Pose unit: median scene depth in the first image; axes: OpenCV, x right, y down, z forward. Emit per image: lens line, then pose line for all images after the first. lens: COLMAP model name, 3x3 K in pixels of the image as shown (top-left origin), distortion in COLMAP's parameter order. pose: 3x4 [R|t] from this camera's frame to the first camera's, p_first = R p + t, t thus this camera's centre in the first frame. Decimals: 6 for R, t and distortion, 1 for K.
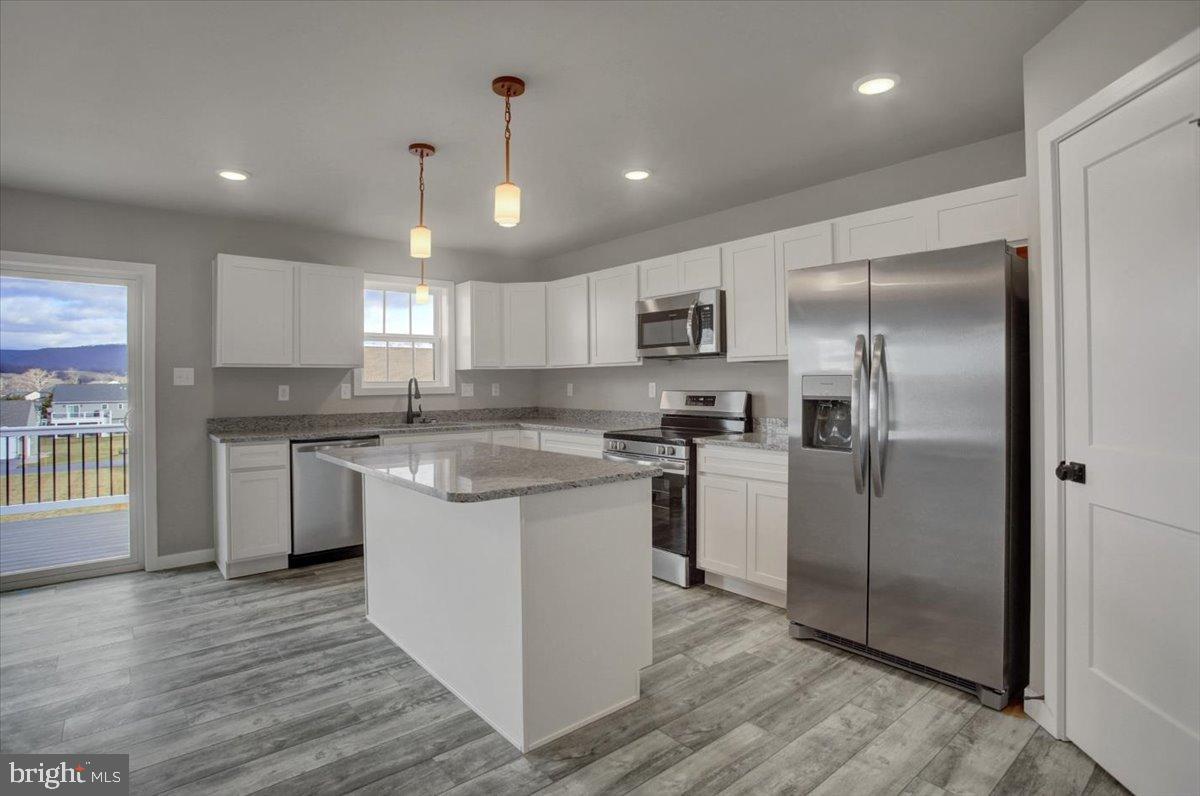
lens RADIAL K [[587.1, 0, 602.1], [0, 587.1, 382.8], [0, 0, 1]] dist [-0.049536, 0.014172]
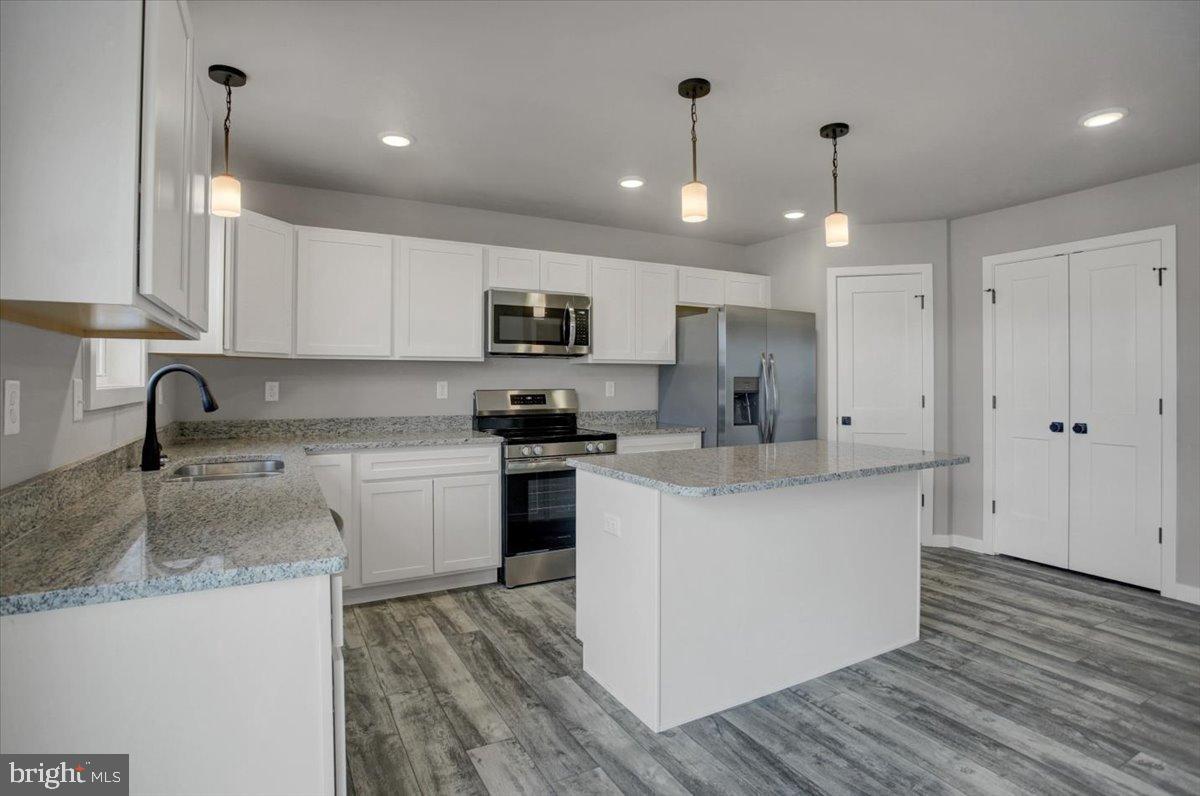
lens RADIAL K [[587.1, 0, 576.0], [0, 587.1, 379.9], [0, 0, 1]] dist [-0.049536, 0.014172]
pose [[0.230666, 0.010680, 0.972974, -1.073998], [0.000038, 0.999940, -0.010985, 0.010594], [-0.973033, 0.002570, 0.230652, 0.937526]]
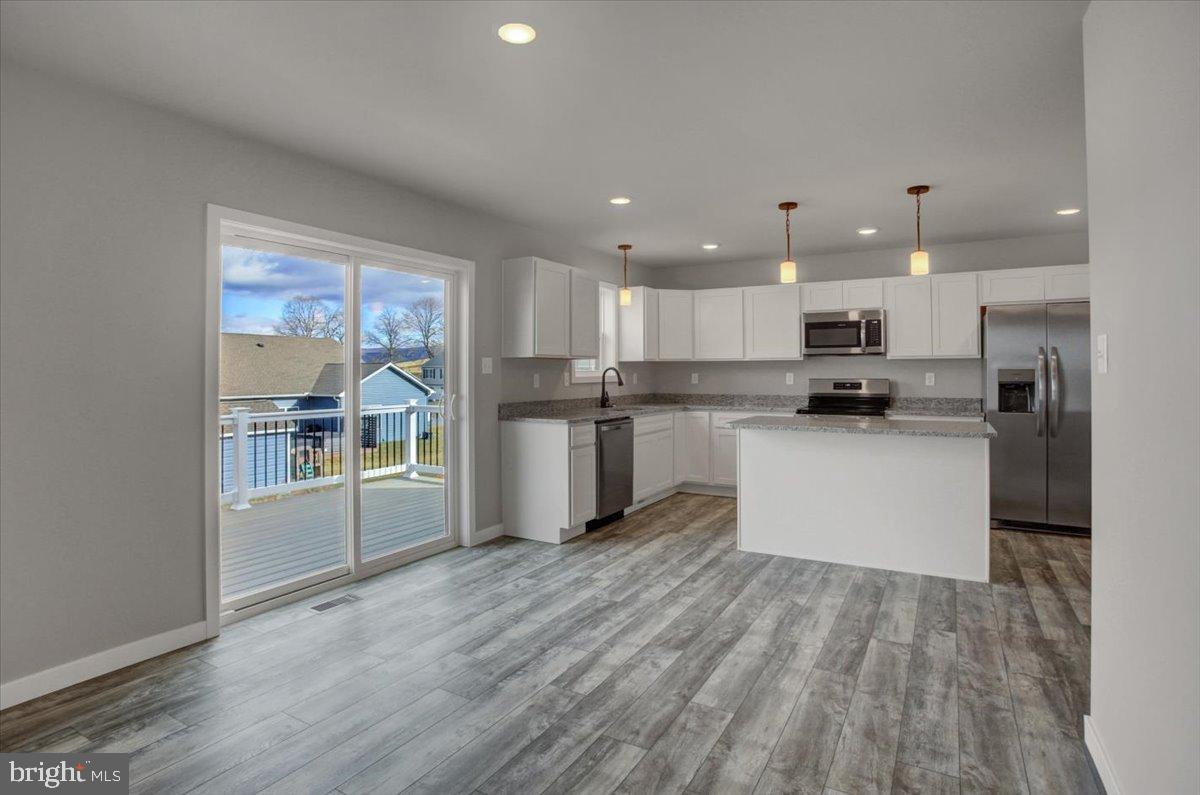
lens RADIAL K [[587.1, 0, 605.4], [0, 587.1, 379.9], [0, 0, 1]] dist [-0.049536, 0.014172]
pose [[0.938152, -0.000229, 0.346224, -1.154878], [-0.003353, 0.999947, 0.009745, 0.005329], [-0.346208, -0.010303, 0.938101, -0.146456]]
